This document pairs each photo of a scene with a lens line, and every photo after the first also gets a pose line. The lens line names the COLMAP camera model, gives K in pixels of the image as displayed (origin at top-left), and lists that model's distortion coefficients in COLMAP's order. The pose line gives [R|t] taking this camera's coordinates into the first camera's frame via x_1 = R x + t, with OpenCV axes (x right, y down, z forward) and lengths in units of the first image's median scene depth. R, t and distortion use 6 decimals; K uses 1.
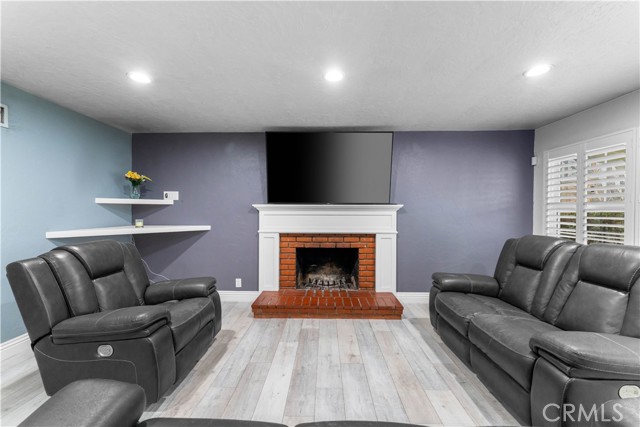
lens RADIAL K [[258.0, 0, 317.5], [0, 258.0, 212.5], [0, 0, 1]] dist [0.000208, -0.000001]
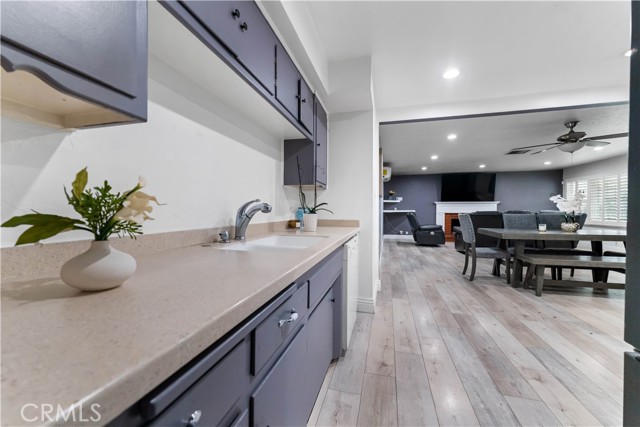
lens RADIAL K [[258.0, 0, 317.5], [0, 258.0, 212.5], [0, 0, 1]] dist [0.000208, -0.000001]
pose [[0.972321, 0.002402, -0.233637, -0.781353], [-0.002120, 0.999997, 0.001458, 0.073177], [0.233639, -0.000922, 0.972323, -1.799106]]
